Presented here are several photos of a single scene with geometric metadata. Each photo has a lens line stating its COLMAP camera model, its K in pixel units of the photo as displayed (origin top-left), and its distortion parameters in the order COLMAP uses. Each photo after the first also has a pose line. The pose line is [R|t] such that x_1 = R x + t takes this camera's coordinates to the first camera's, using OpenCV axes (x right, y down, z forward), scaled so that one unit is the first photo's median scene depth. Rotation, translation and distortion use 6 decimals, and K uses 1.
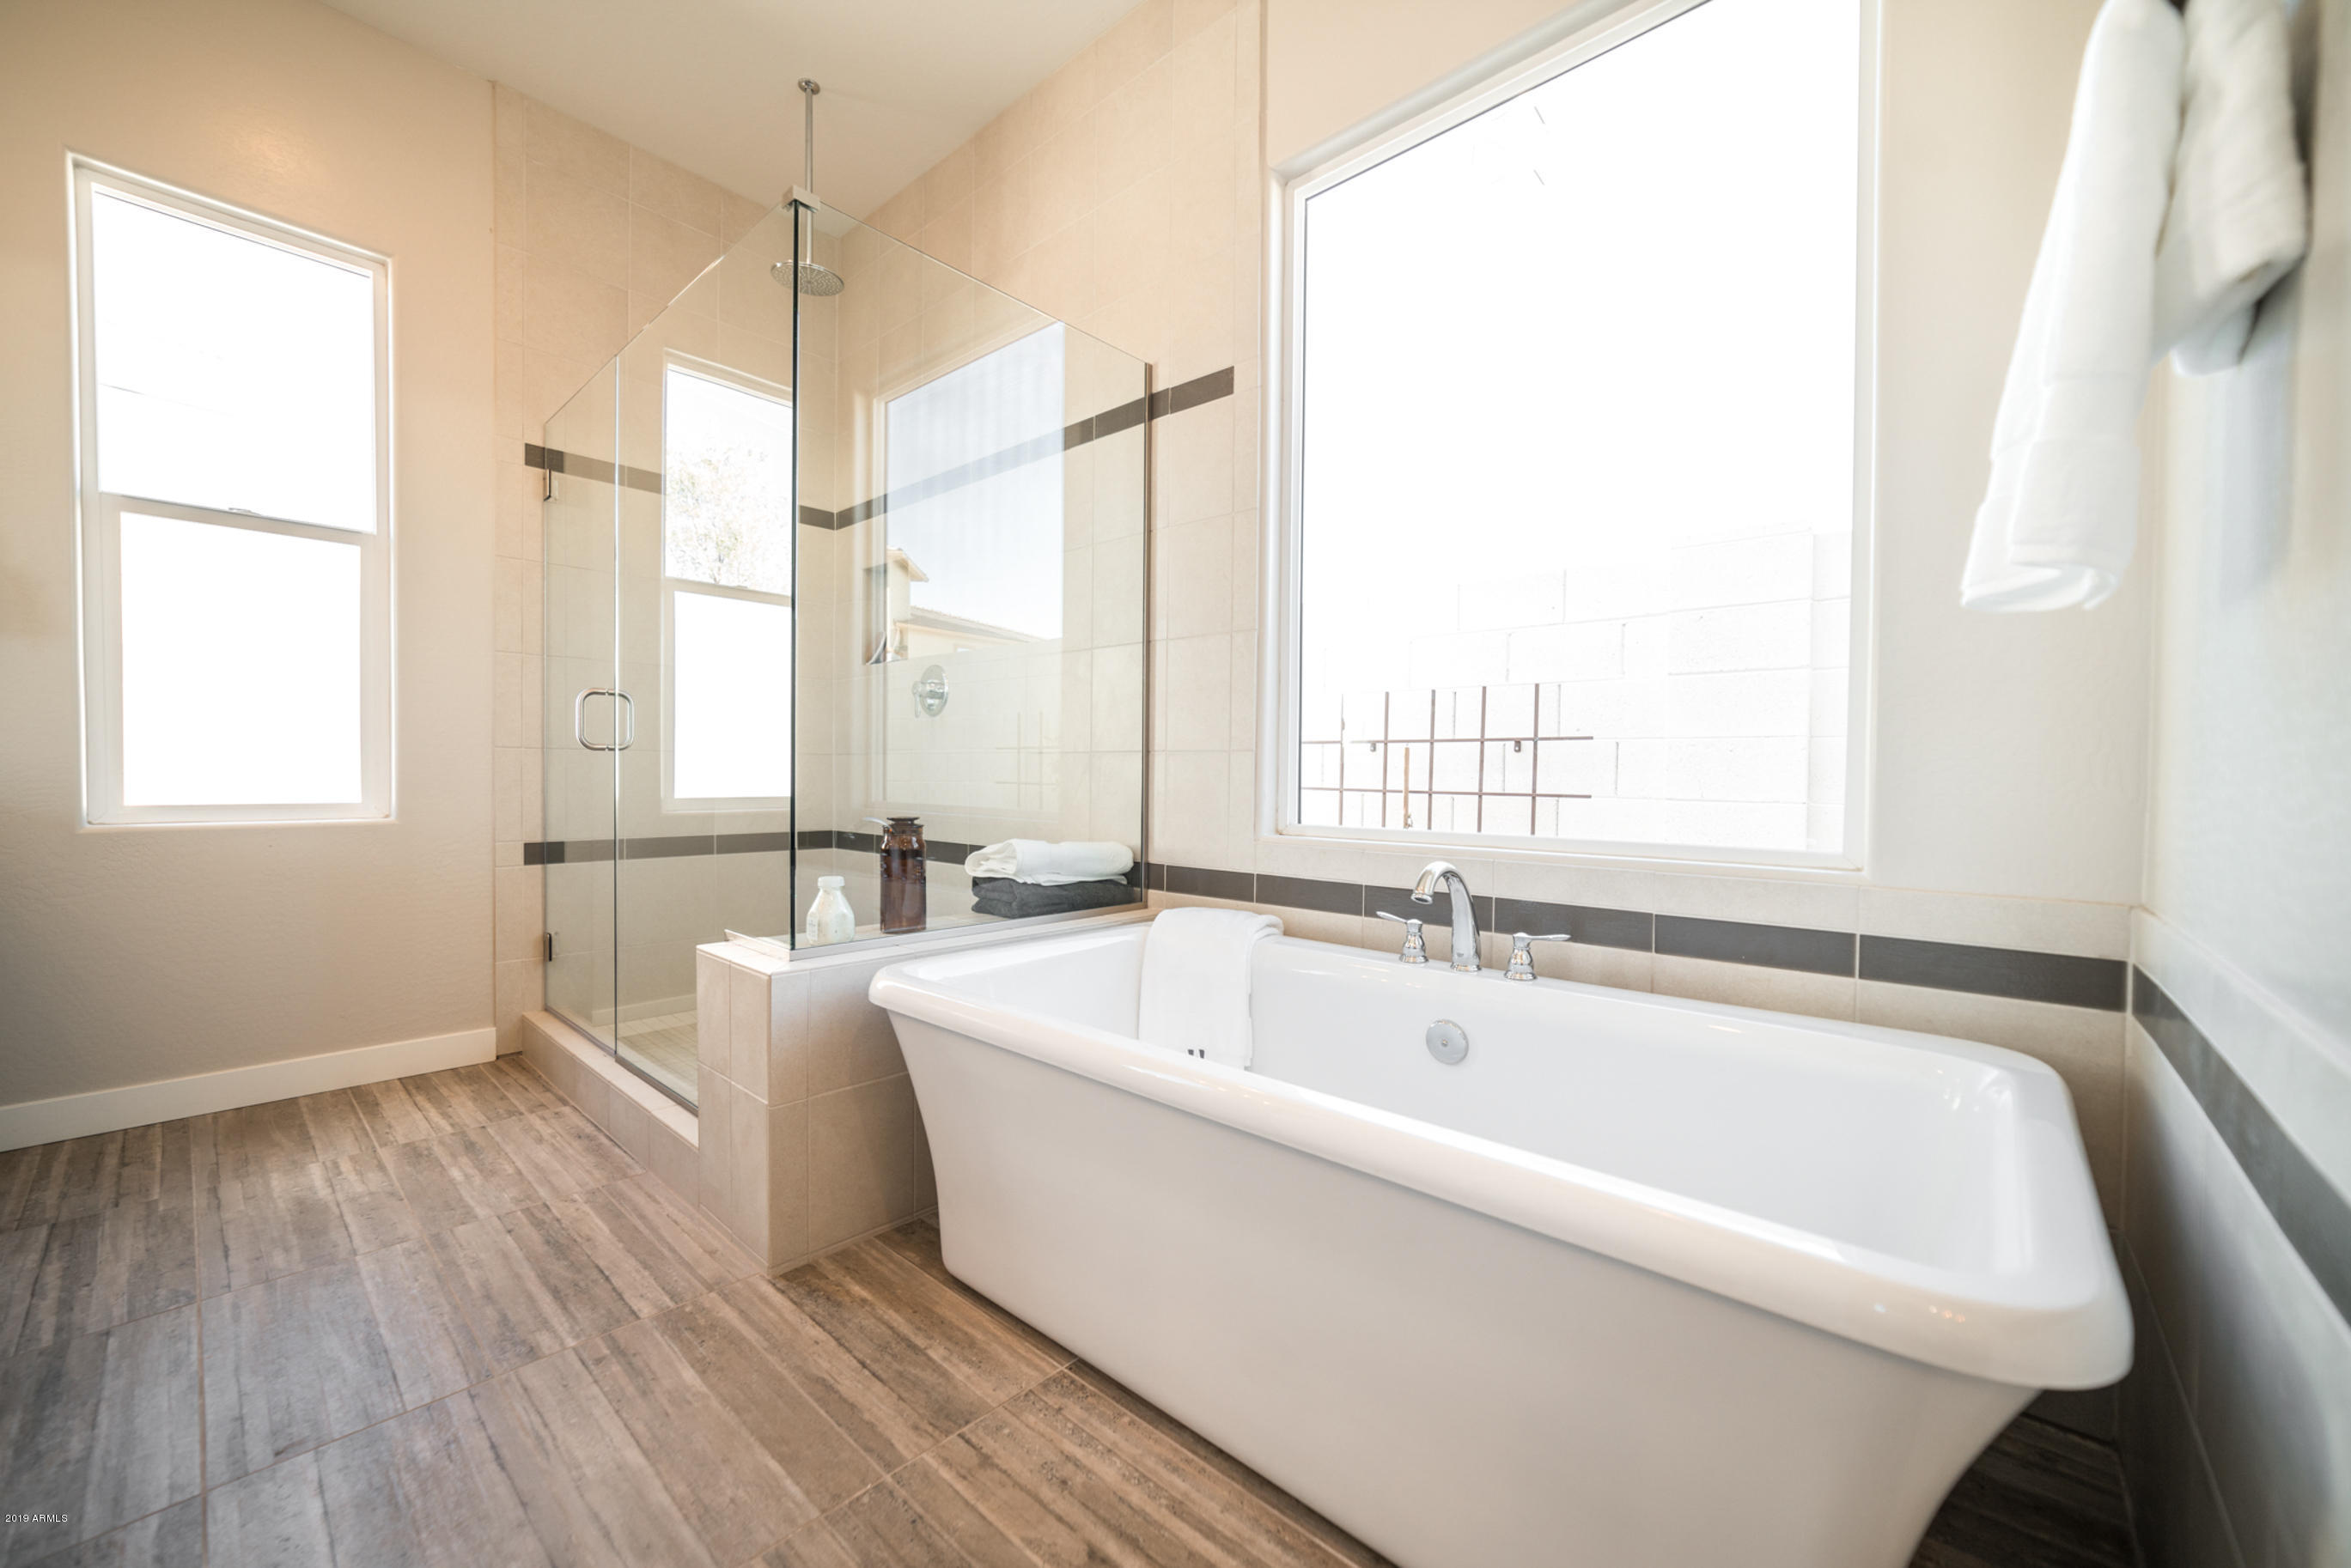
lens RADIAL K [[896.7, 0, 1170.3], [0, 896.7, 784.9], [0, 0, 1]] dist [0.014673, 0.001022]
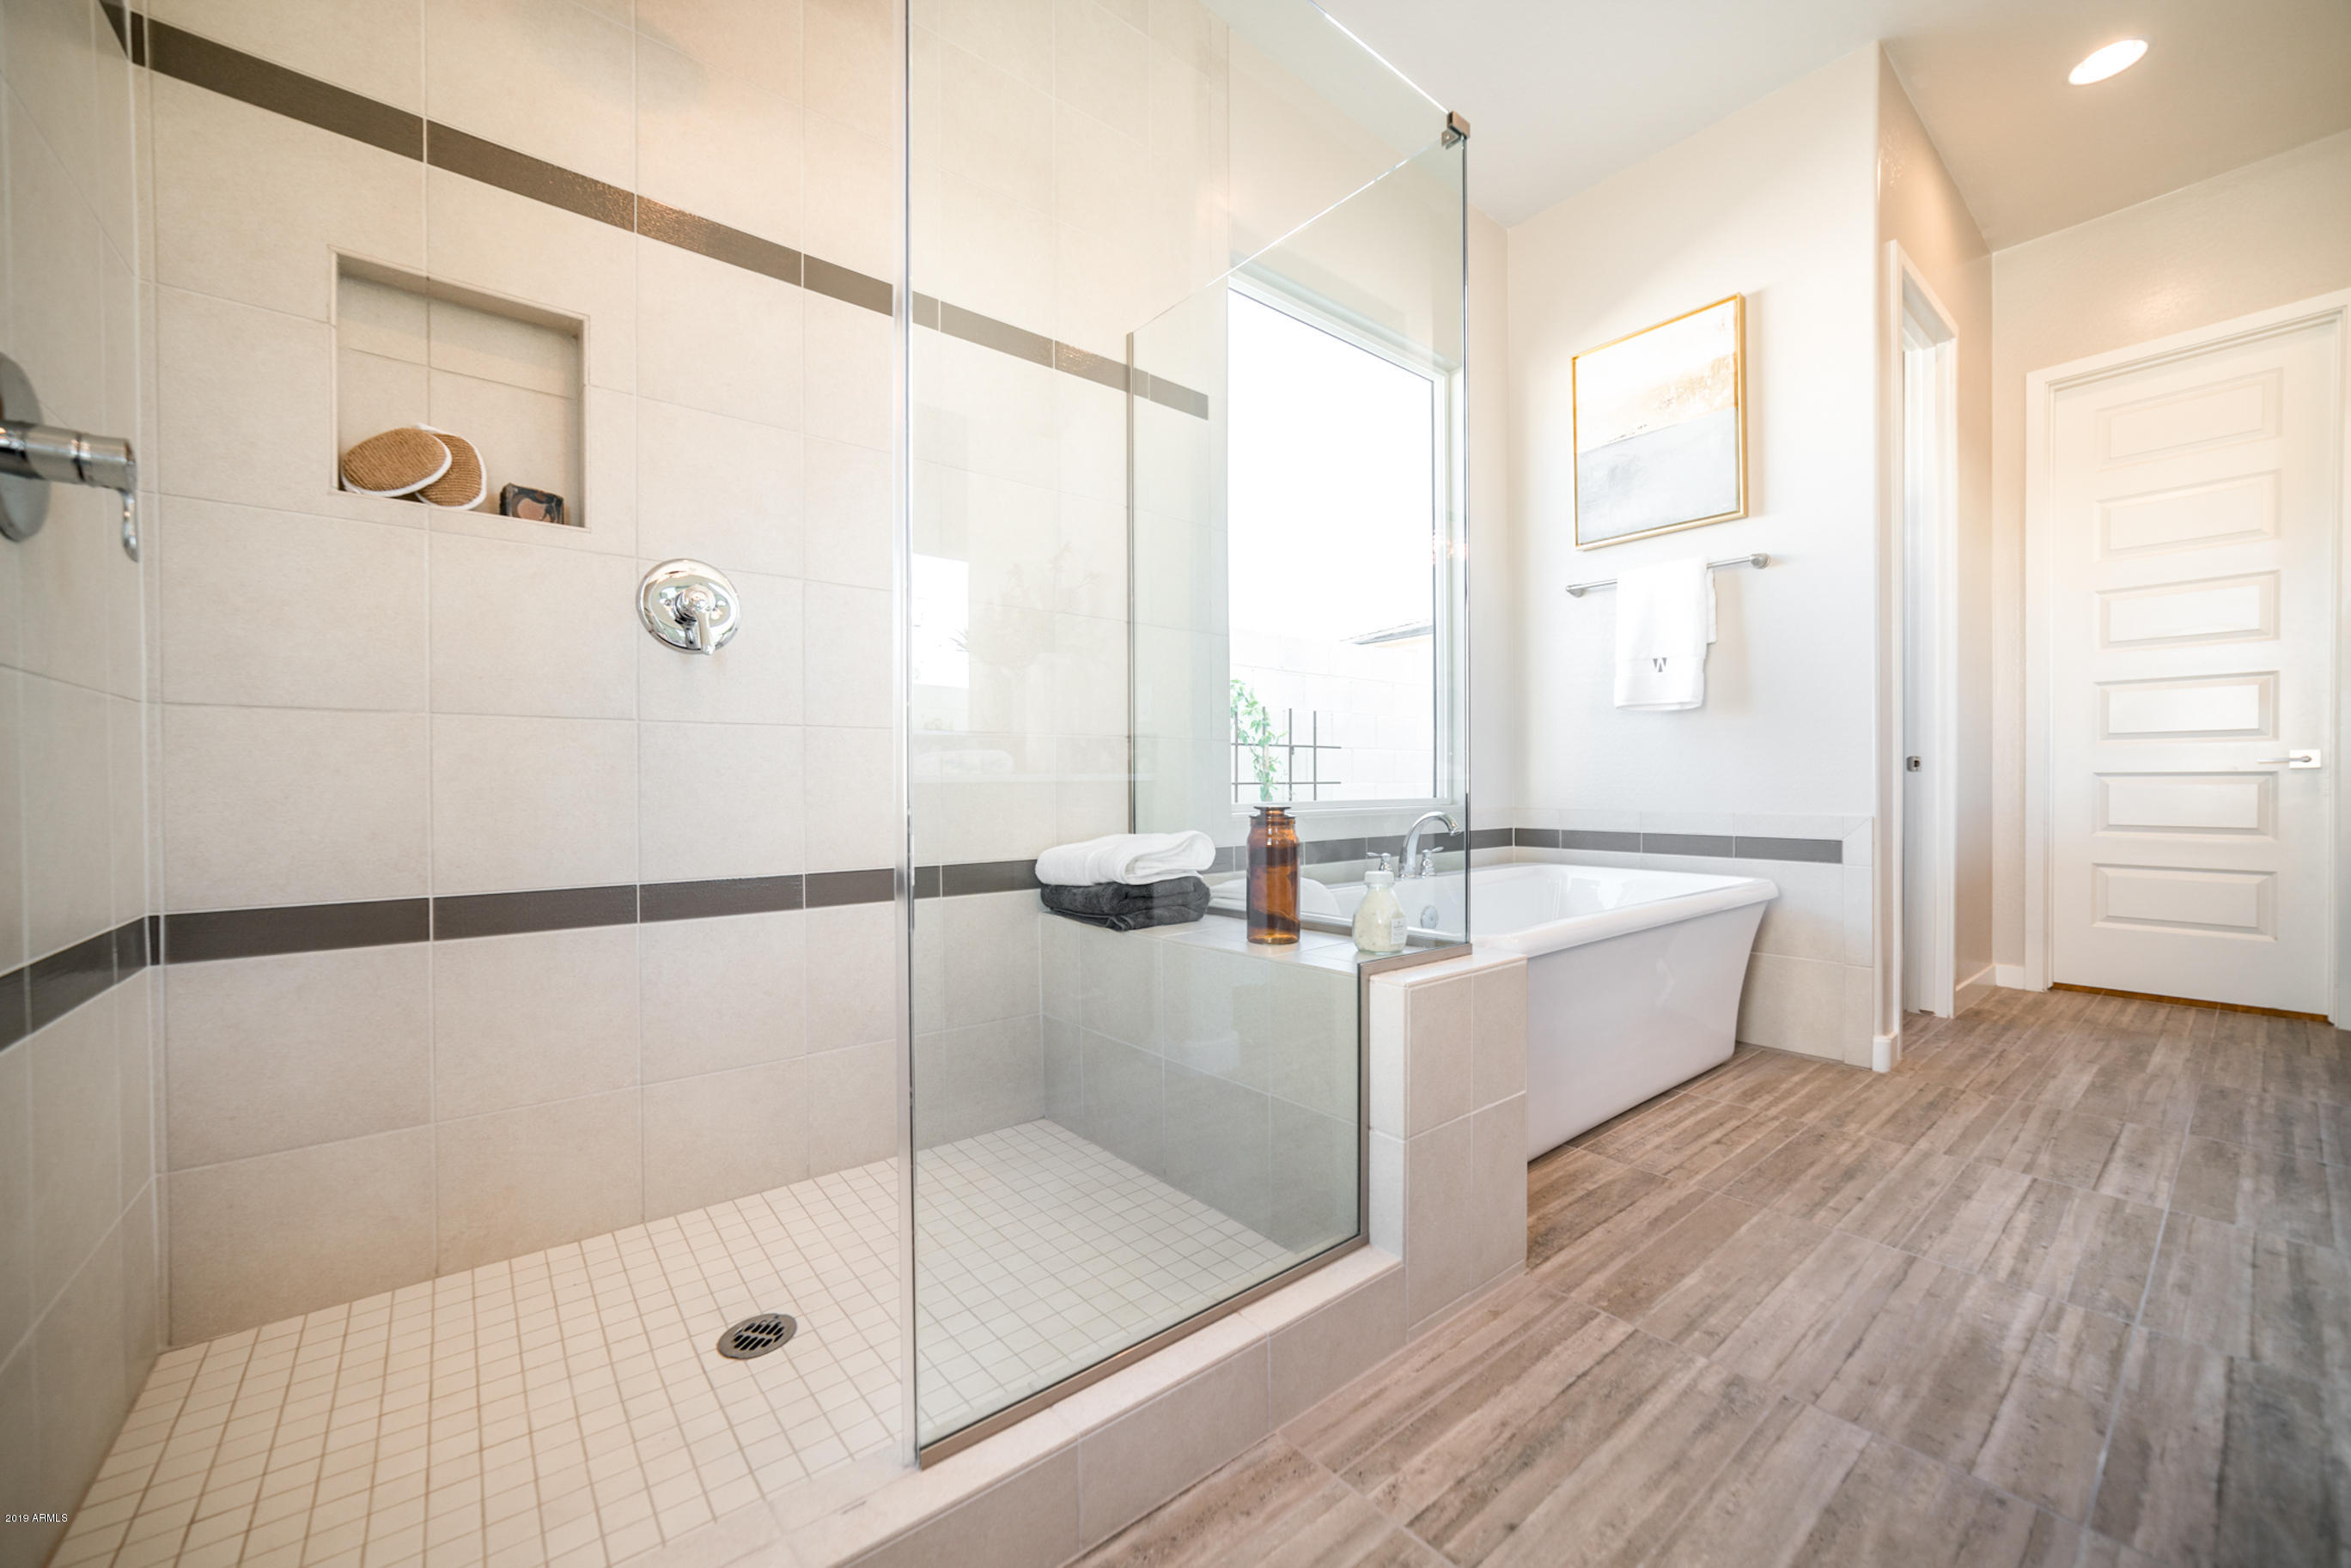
lens RADIAL K [[896.7, 0, 1157.6], [0, 896.7, 794.4], [0, 0, 1]] dist [0.014673, 0.001022]
pose [[0.139359, -0.012076, 0.990168, -1.673215], [0.002120, 0.999927, 0.011896, 0.019003], [-0.990240, 0.000441, 0.139374, 1.439339]]
